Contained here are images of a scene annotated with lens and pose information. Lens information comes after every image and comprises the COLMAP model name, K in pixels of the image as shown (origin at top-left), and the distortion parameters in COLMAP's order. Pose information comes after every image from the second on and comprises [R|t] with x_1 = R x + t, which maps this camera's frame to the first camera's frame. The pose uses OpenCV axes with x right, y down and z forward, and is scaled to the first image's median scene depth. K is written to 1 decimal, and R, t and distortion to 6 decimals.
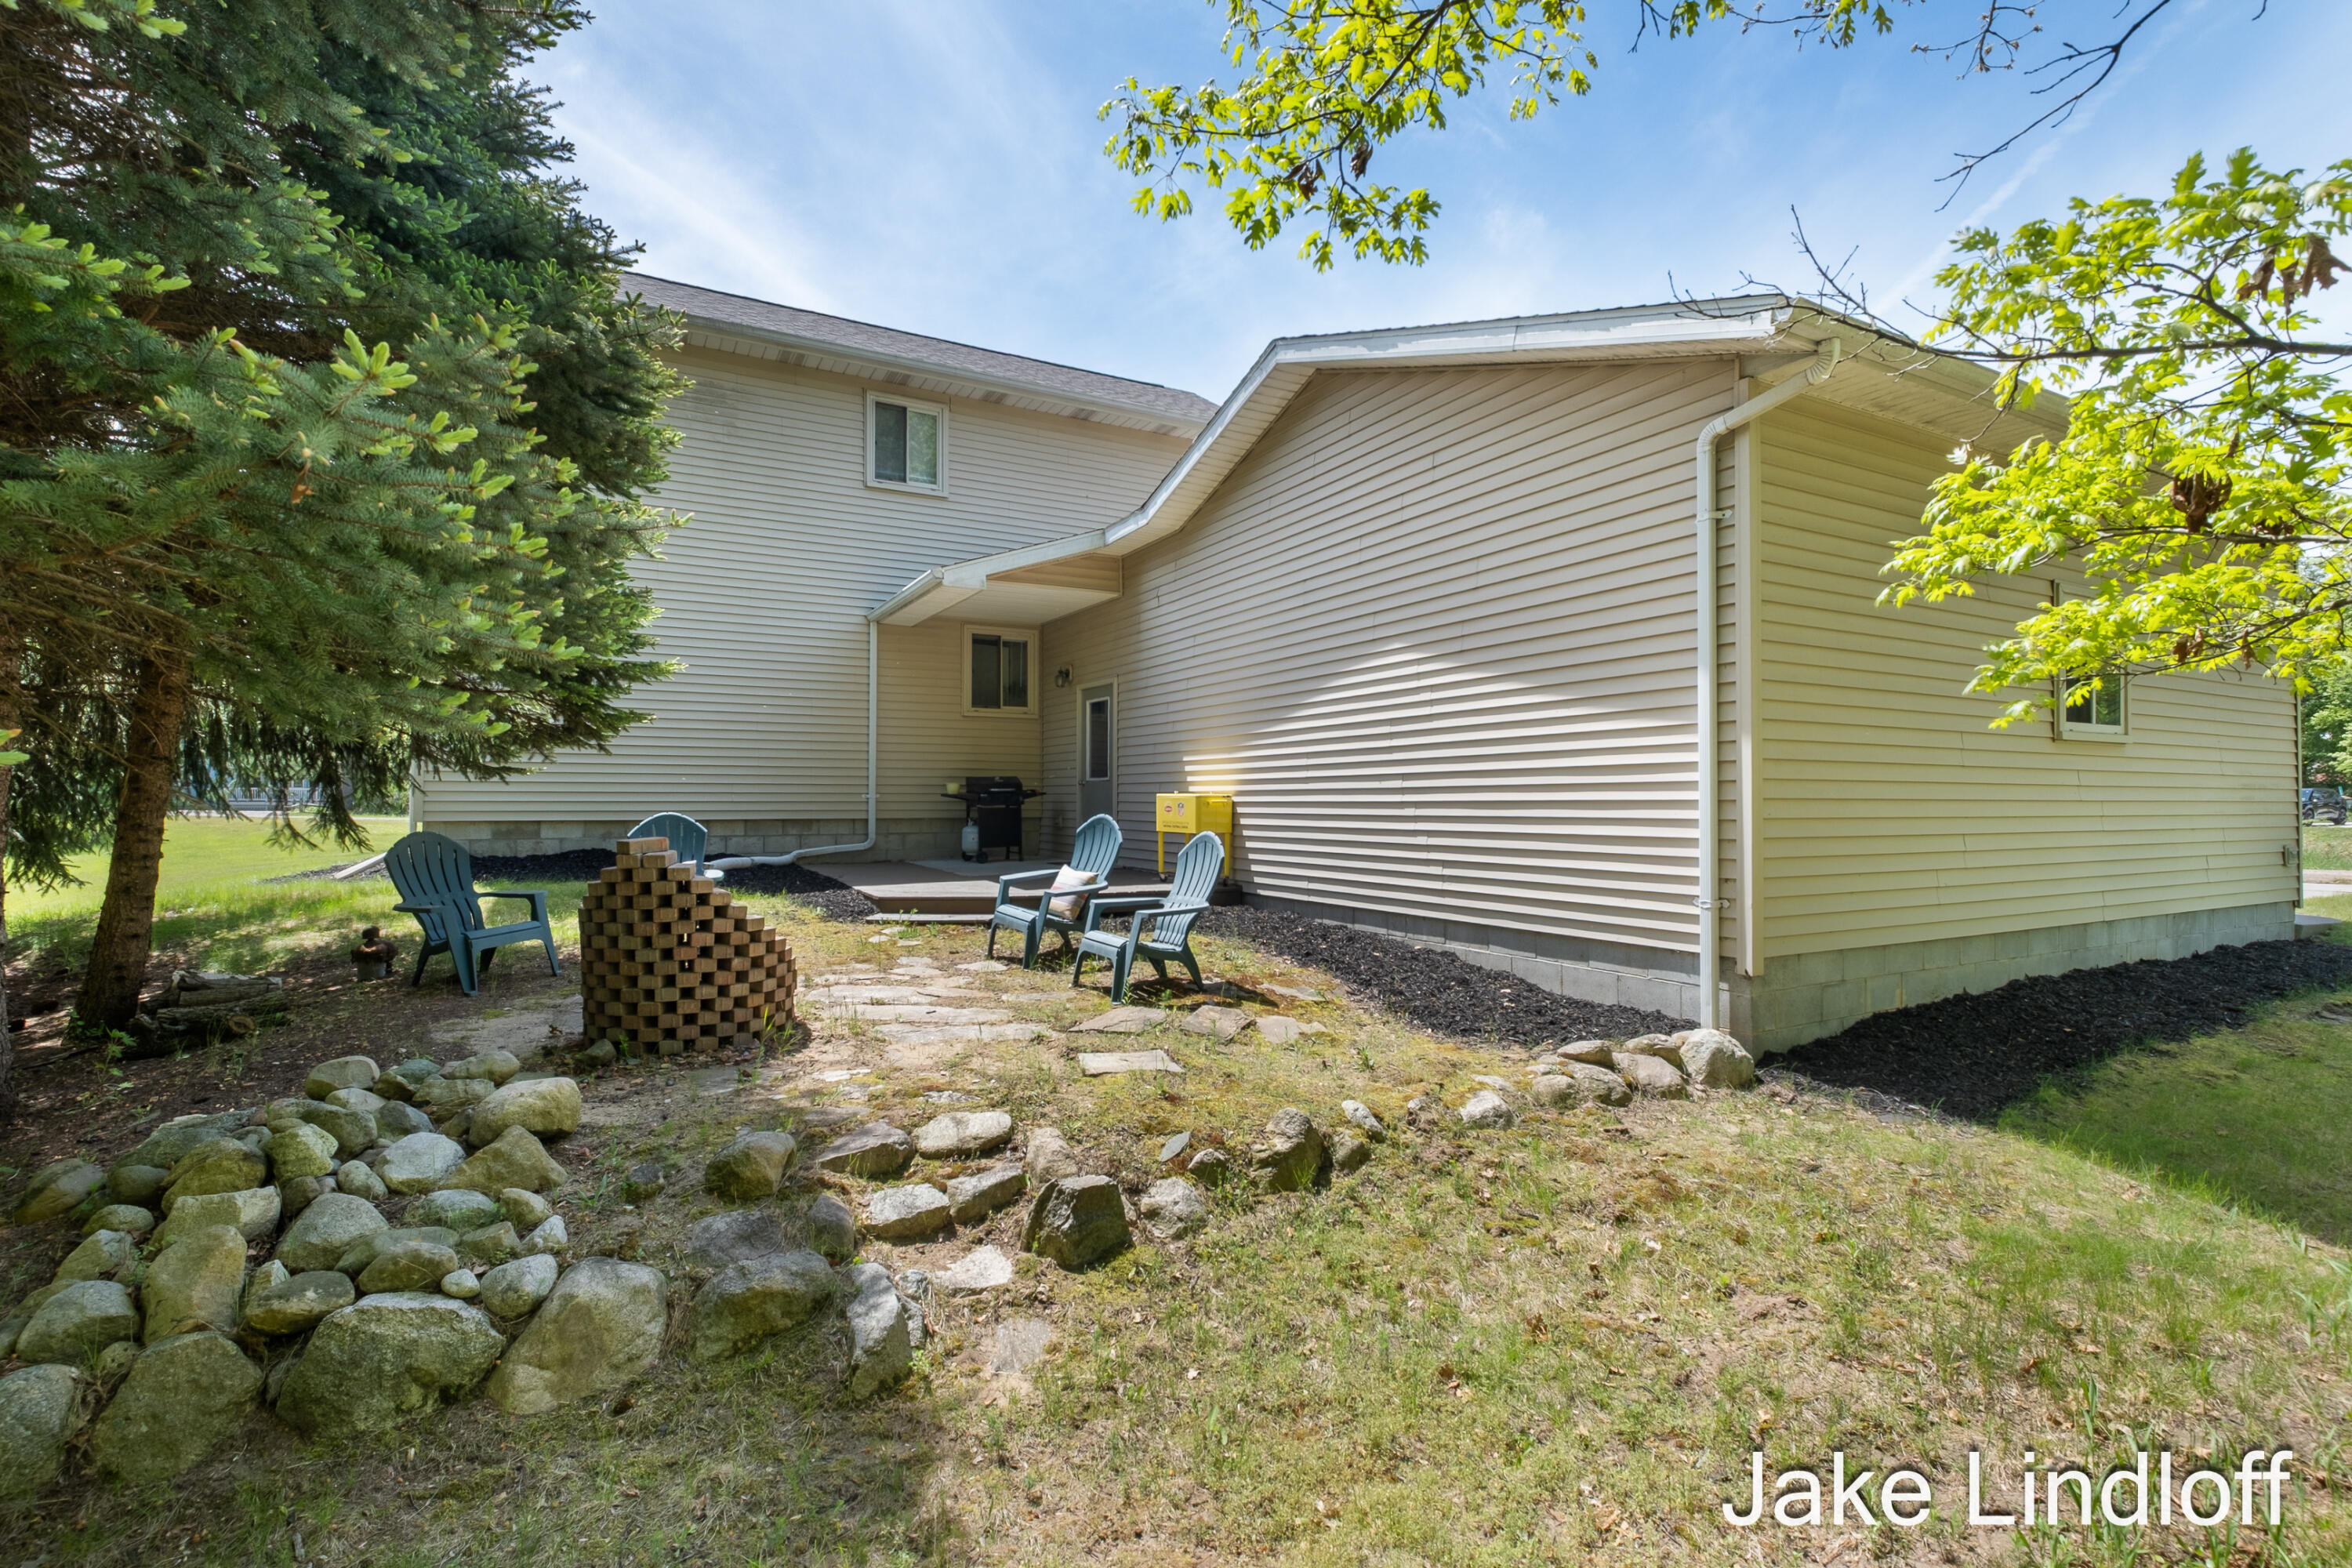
lens RADIAL K [[1083.7, 0, 1176.0], [0, 1083.7, 784.0], [0, 0, 1]] dist [-0.073702, -0.000056]
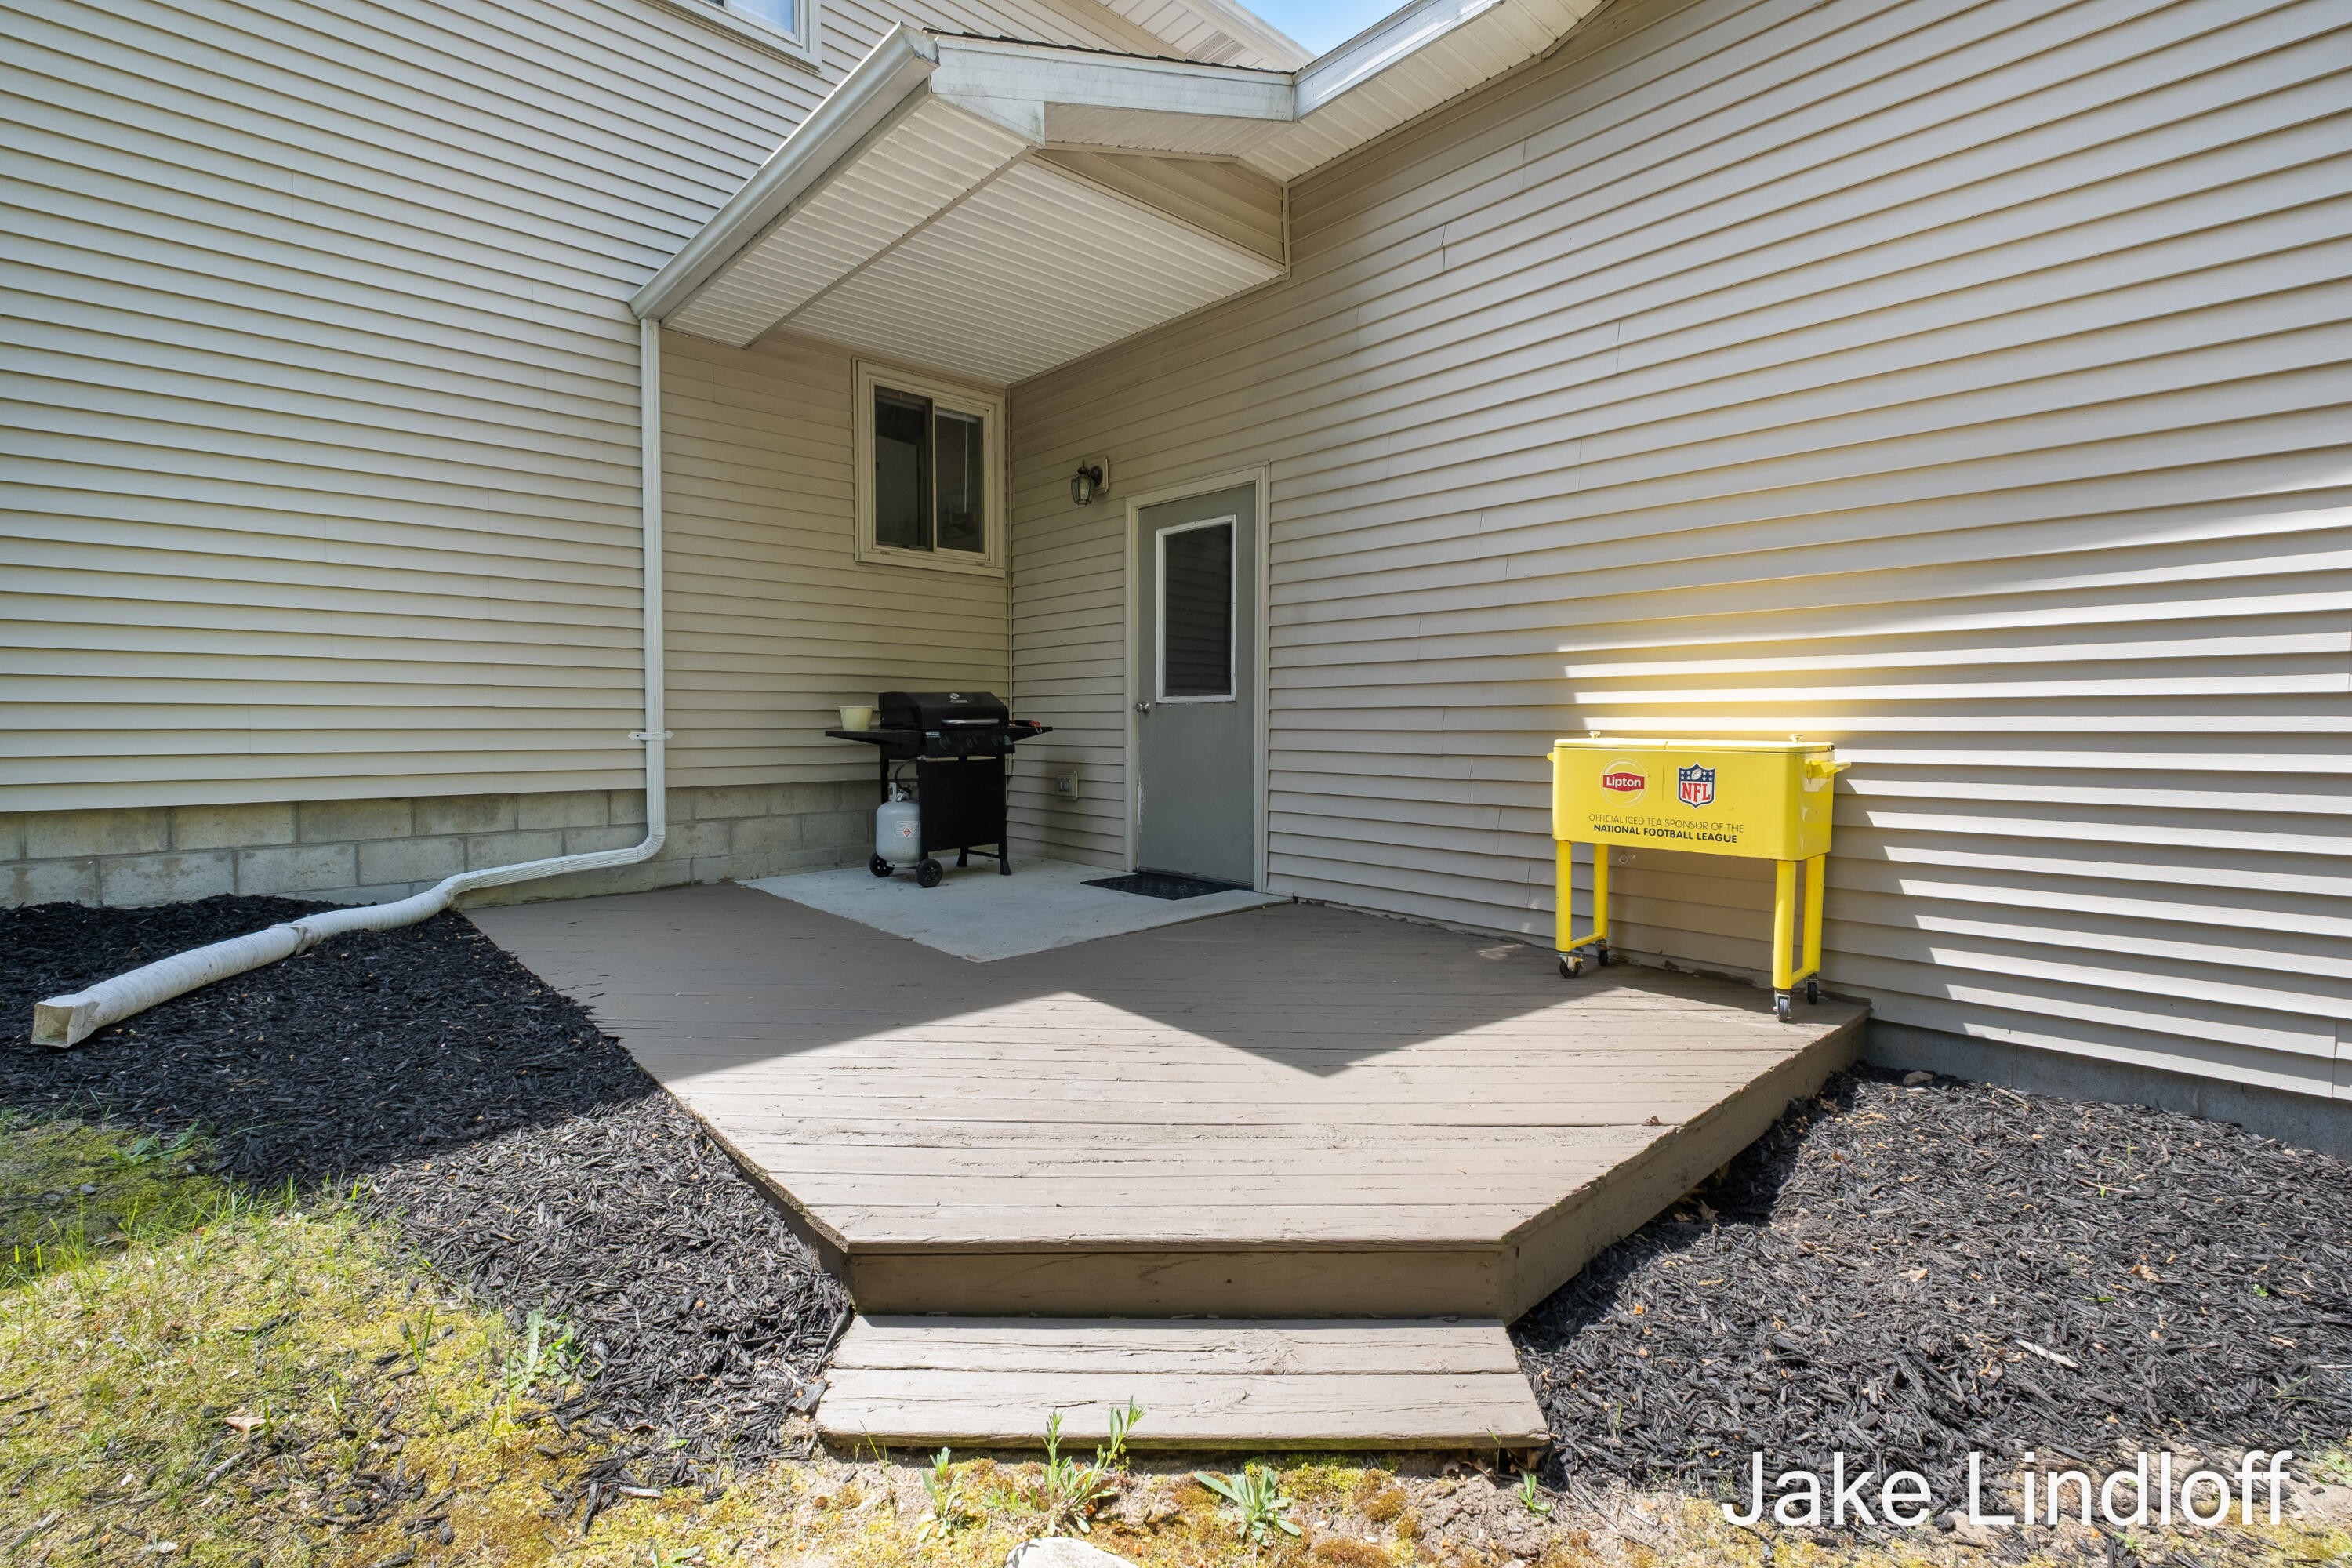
lens RADIAL K [[1051.2, 0, 1173.8], [0, 1051.2, 747.6], [0, 0, 1]] dist [-0.000113, 0.000071]
pose [[0.970716, -0.009983, 0.240022, -0.184102], [-0.000296, 0.999086, 0.042750, -0.002781], [-0.240229, -0.041569, 0.969826, 0.550461]]
